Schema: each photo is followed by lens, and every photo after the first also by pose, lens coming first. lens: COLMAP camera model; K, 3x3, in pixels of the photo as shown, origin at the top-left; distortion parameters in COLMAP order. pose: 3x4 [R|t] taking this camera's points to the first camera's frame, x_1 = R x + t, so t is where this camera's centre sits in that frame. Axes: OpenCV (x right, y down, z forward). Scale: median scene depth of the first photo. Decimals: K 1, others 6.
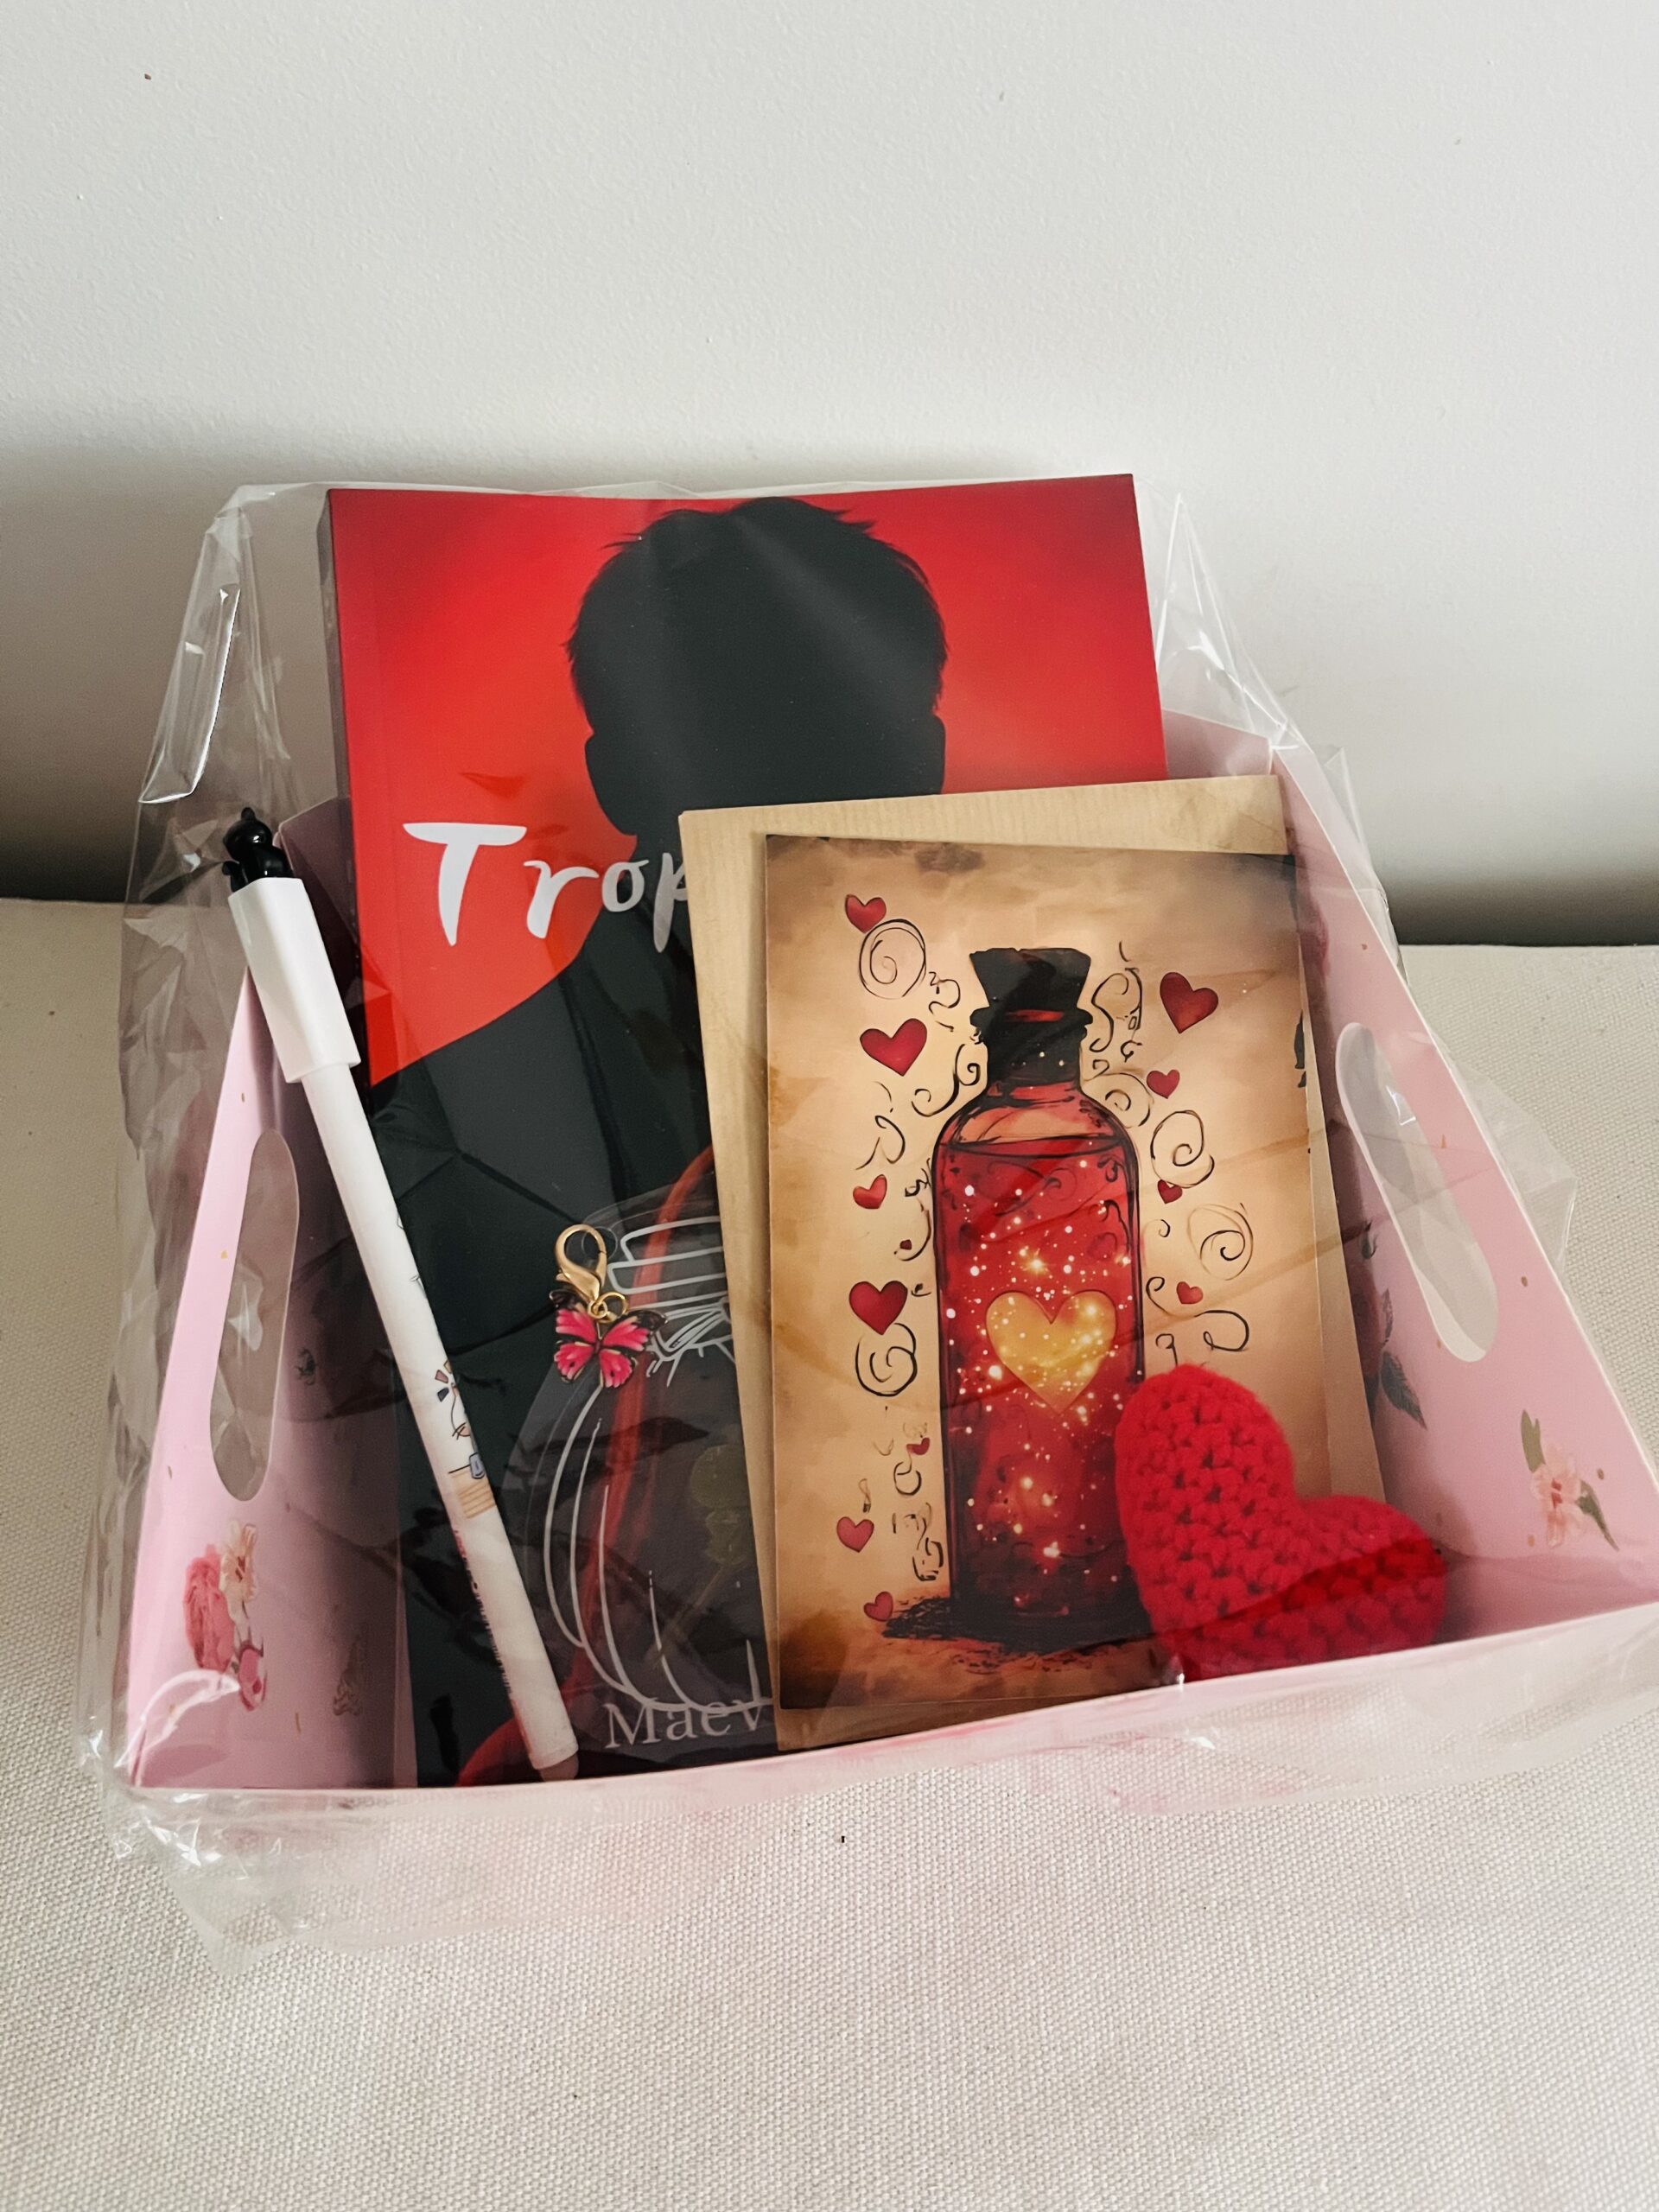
lens RADIAL K [[1716.0, 0, 826.2], [0, 1716.0, 1120.0], [0, 0, 1]] dist [0.069787, -0.124873]
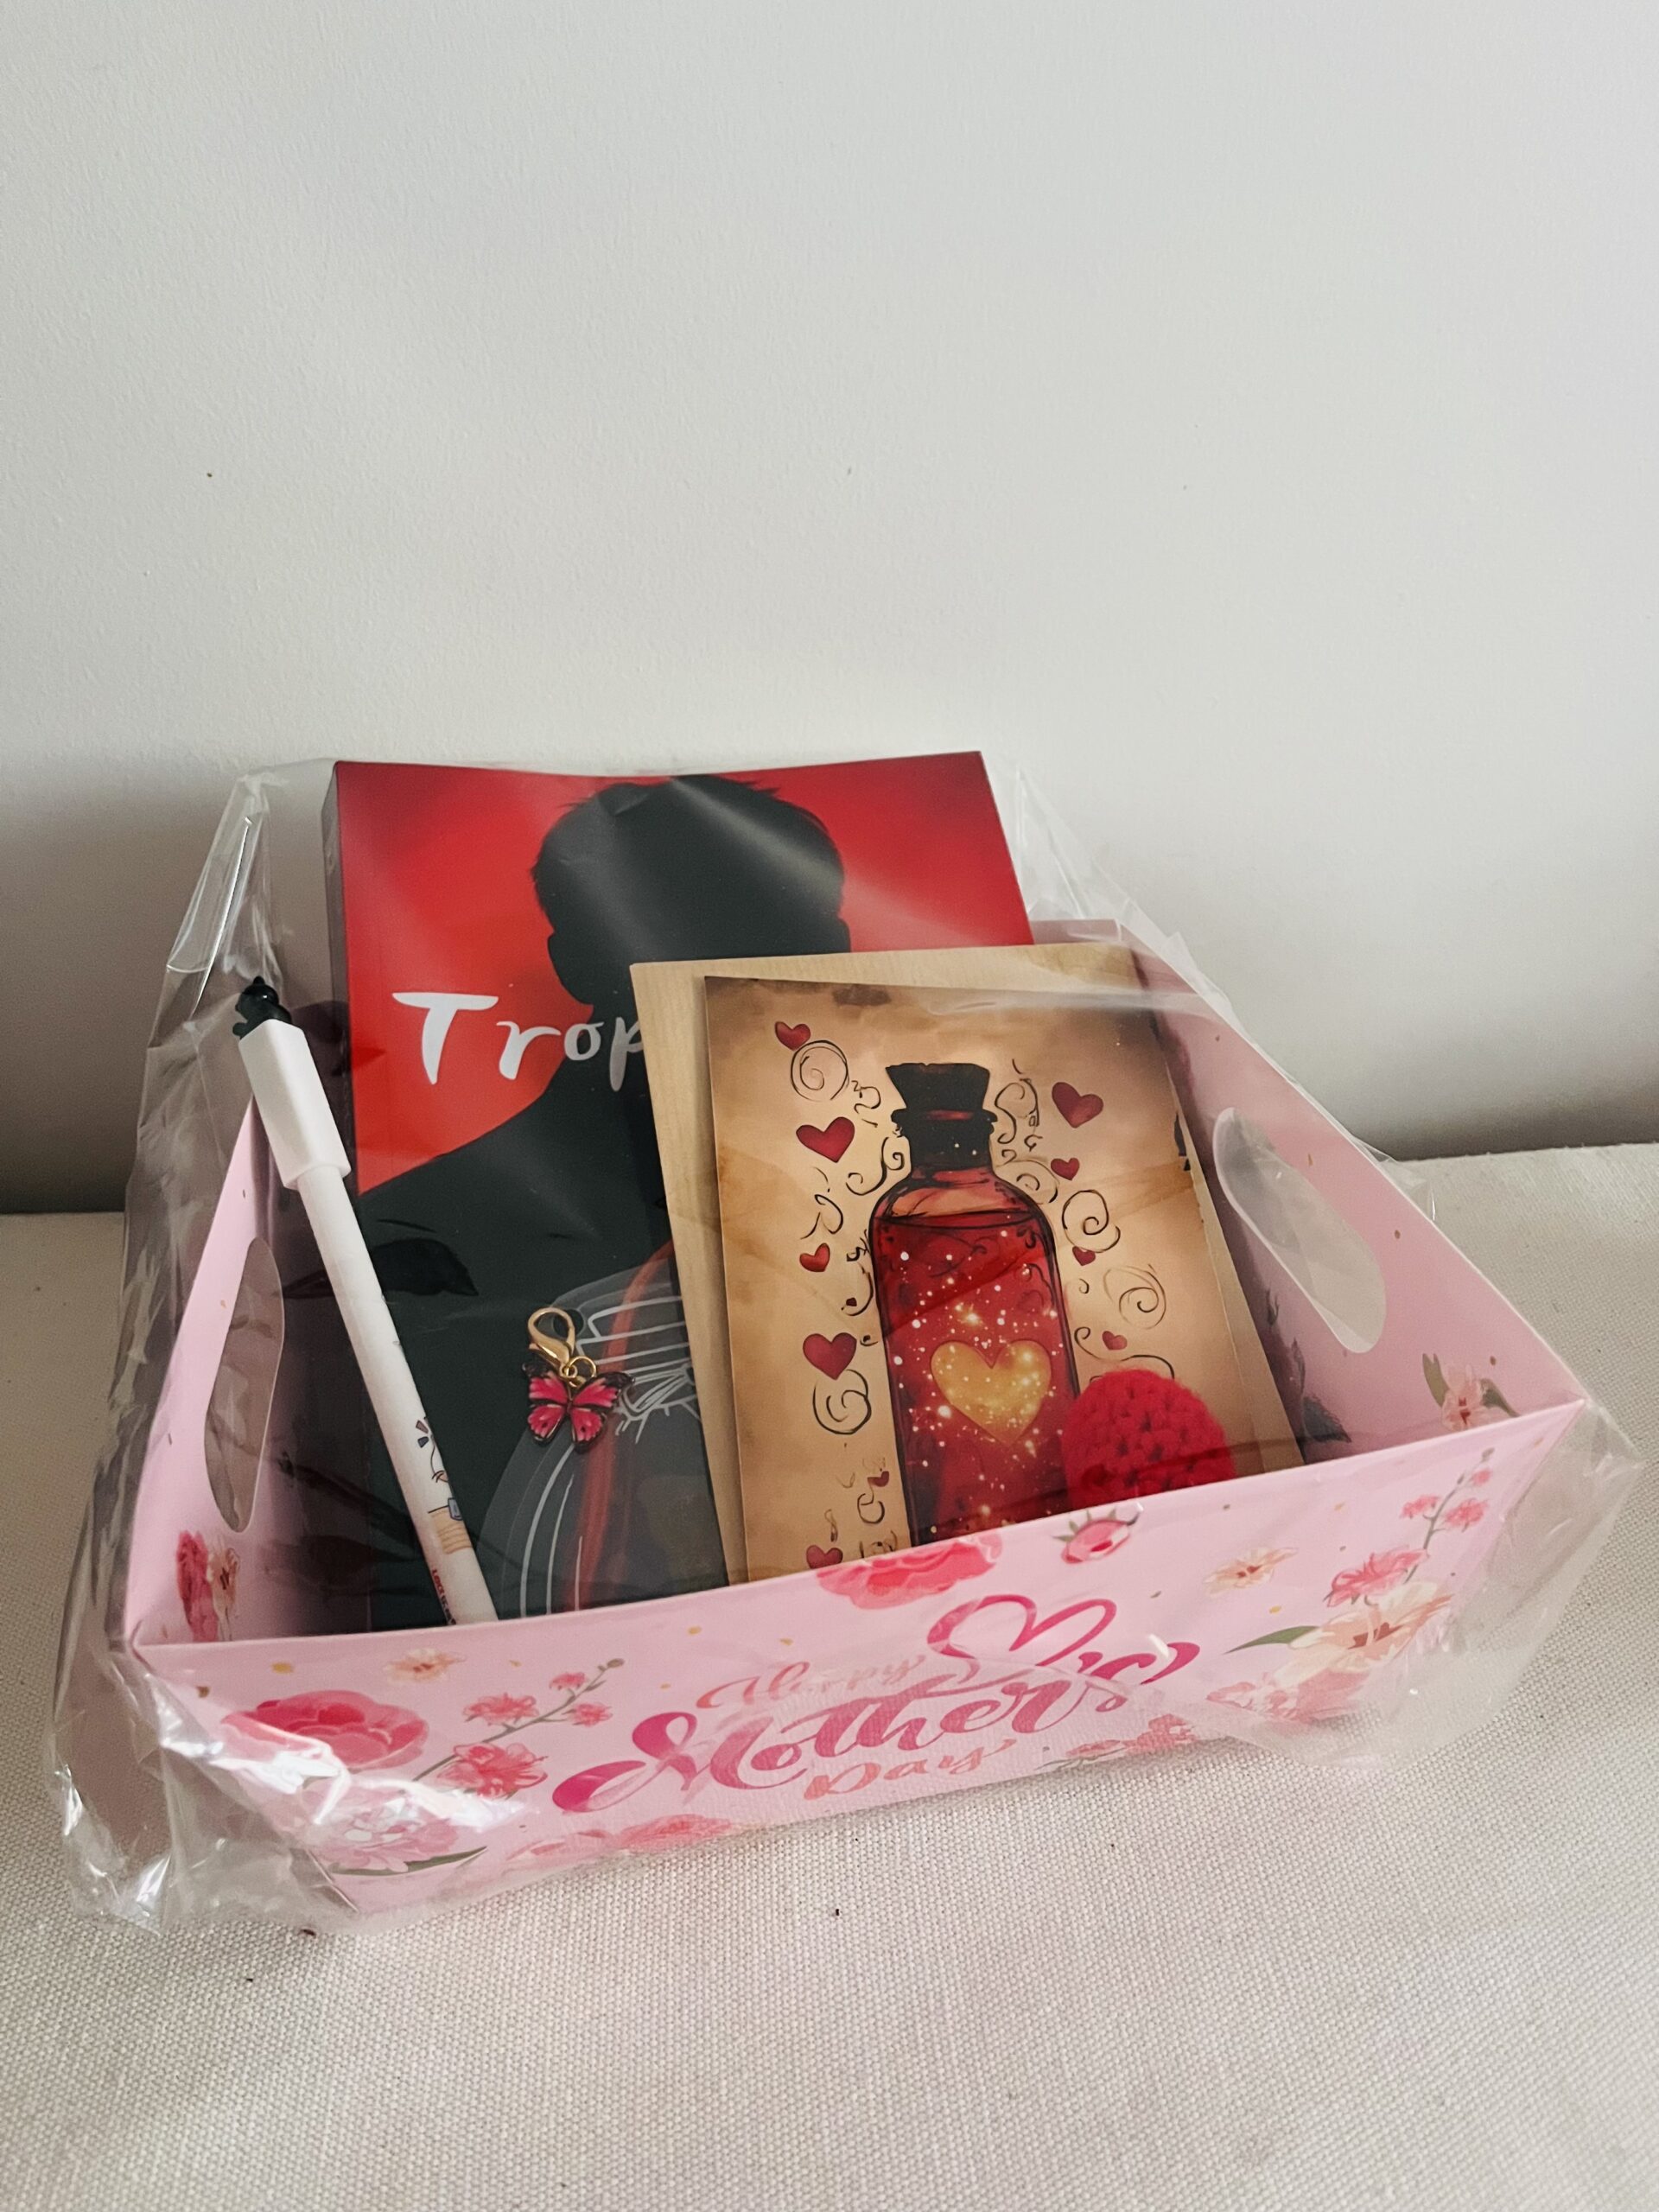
lens RADIAL K [[1716.0, 0, 834.9], [0, 1716.0, 1122.8], [0, 0, 1]] dist [0.069787, -0.124873]
pose [[0.996249, -0.060509, 0.061854, -0.024306], [0.079944, 0.917164, -0.390408, 0.389999], [-0.033107, 0.393888, 0.918562, -0.047436]]
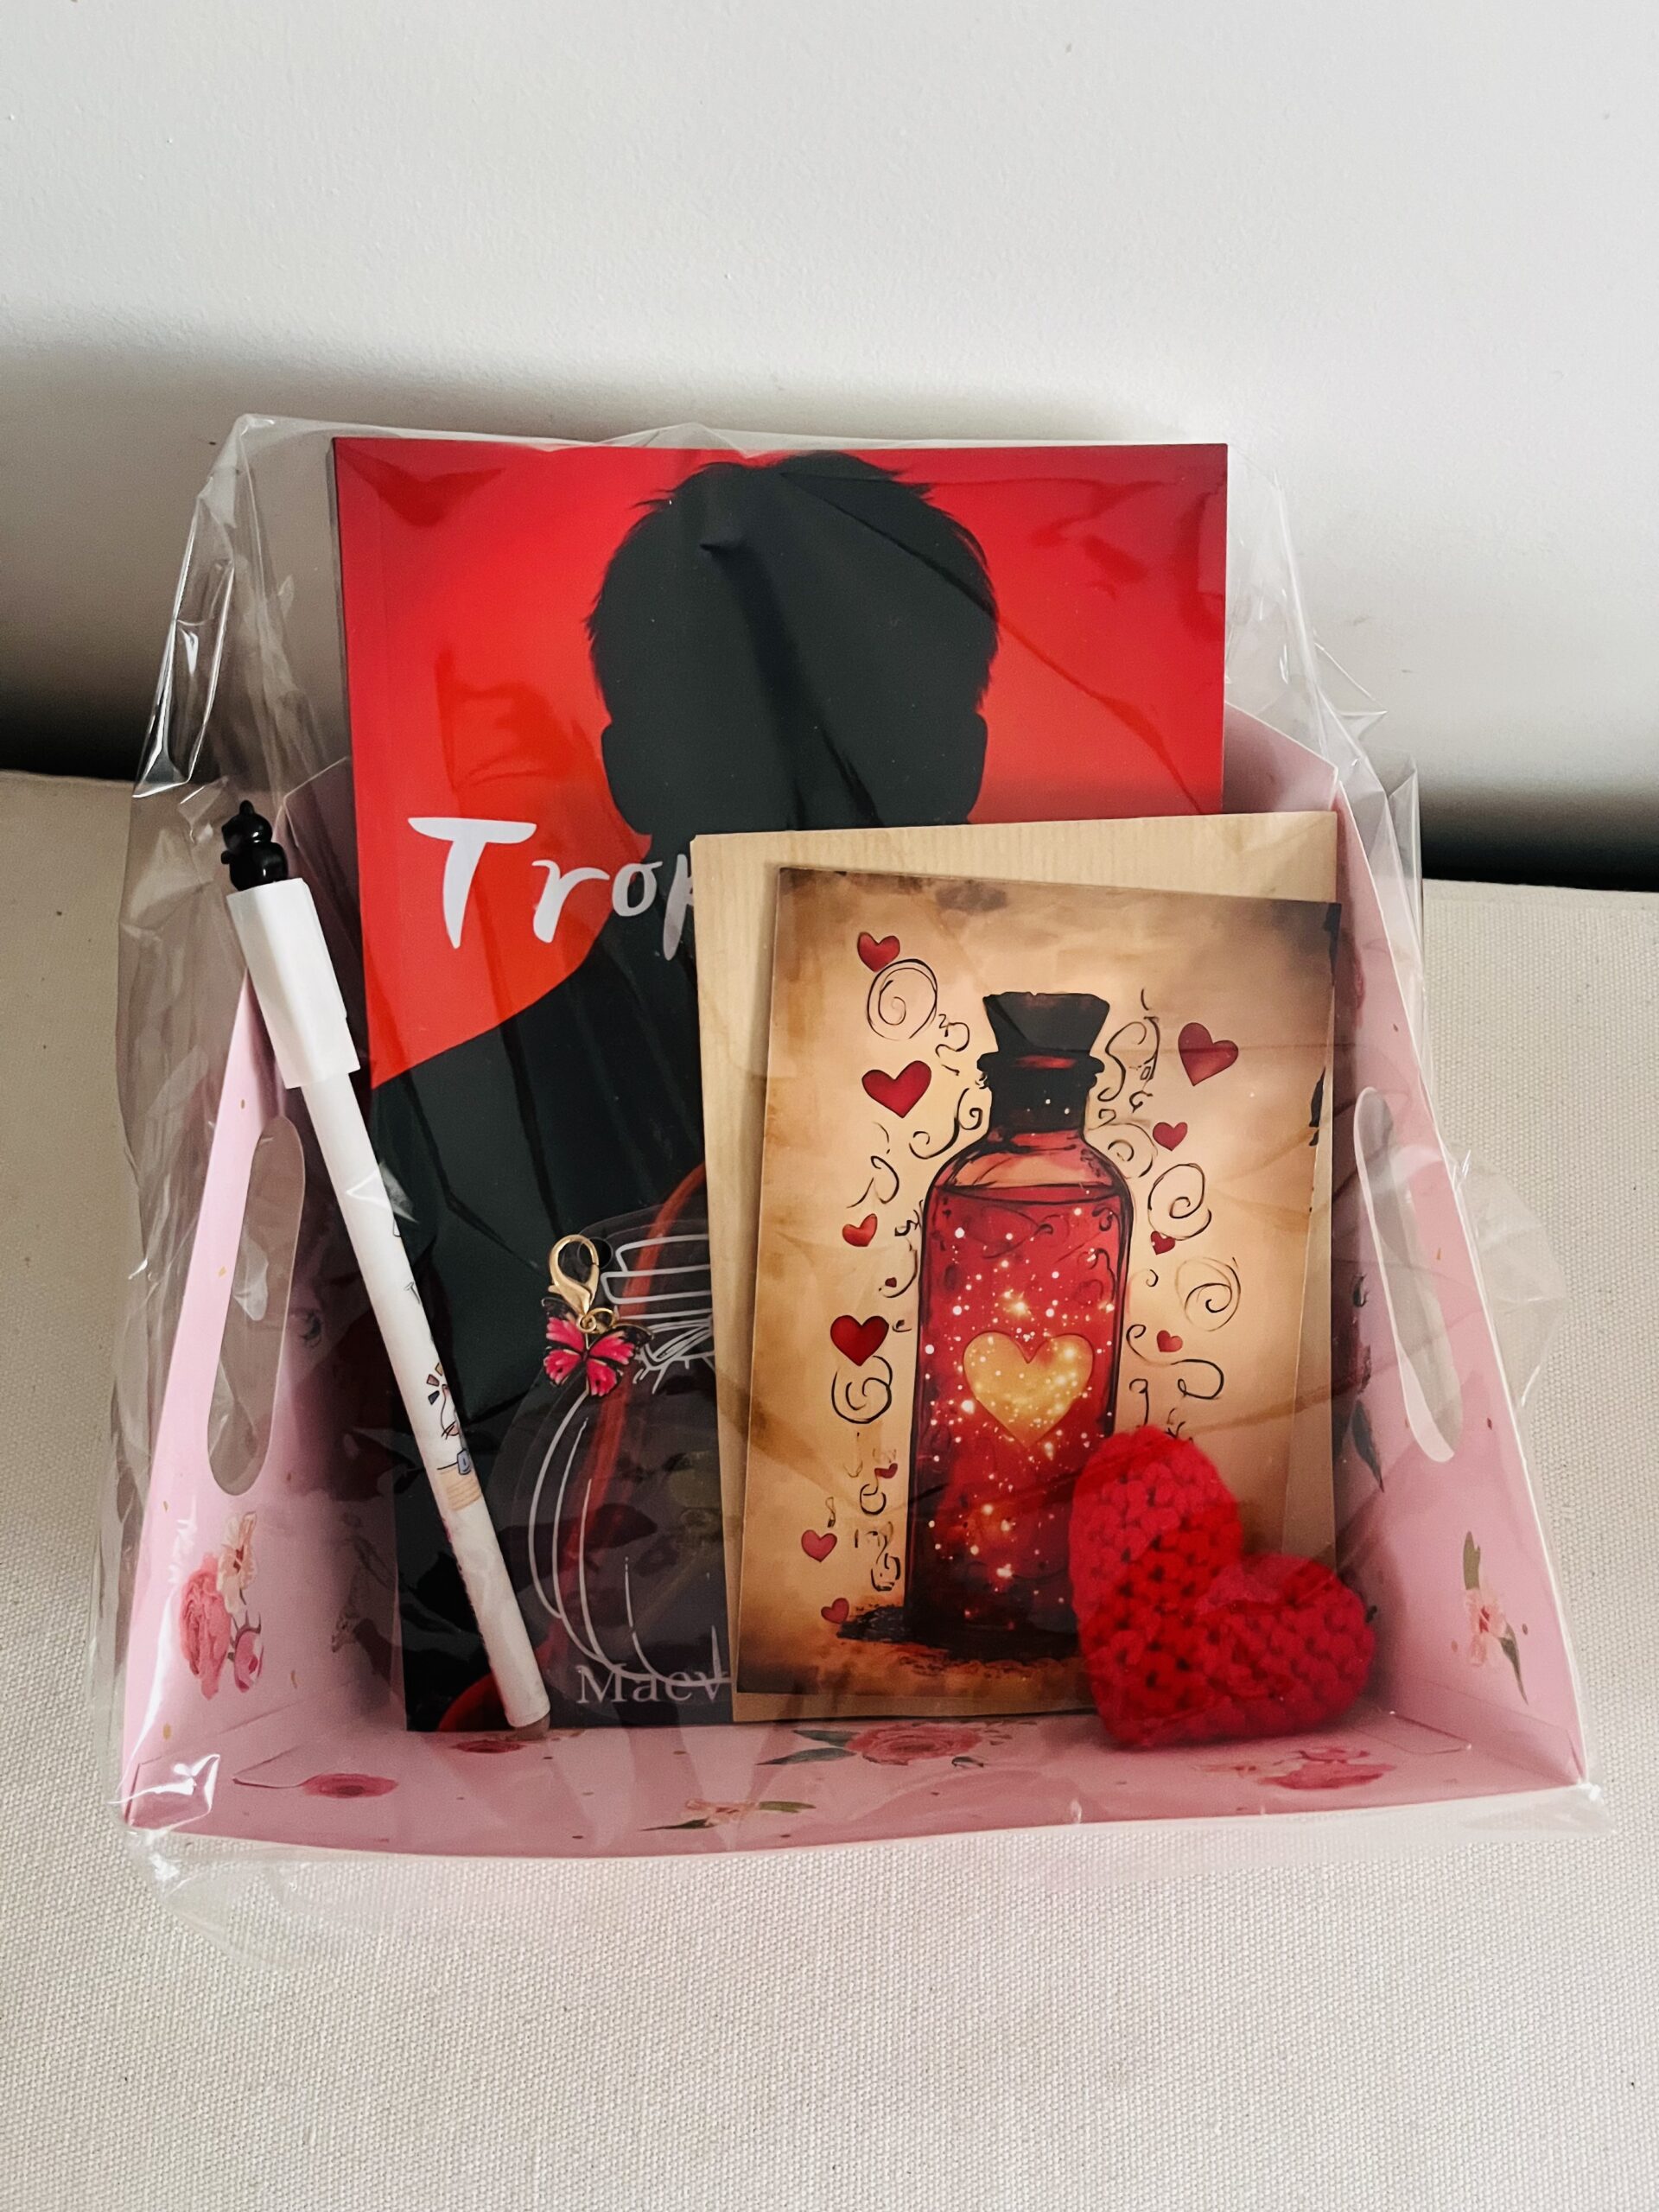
lens RADIAL K [[1716.0, 0, 828.2], [0, 1716.0, 1107.5], [0, 0, 1]] dist [0.069787, -0.124873]
pose [[0.995492, 0.085672, -0.040686, 0.041479], [-0.072959, 0.965847, 0.248630, -0.273158], [0.060597, -0.244541, 0.967744, 0.042931]]
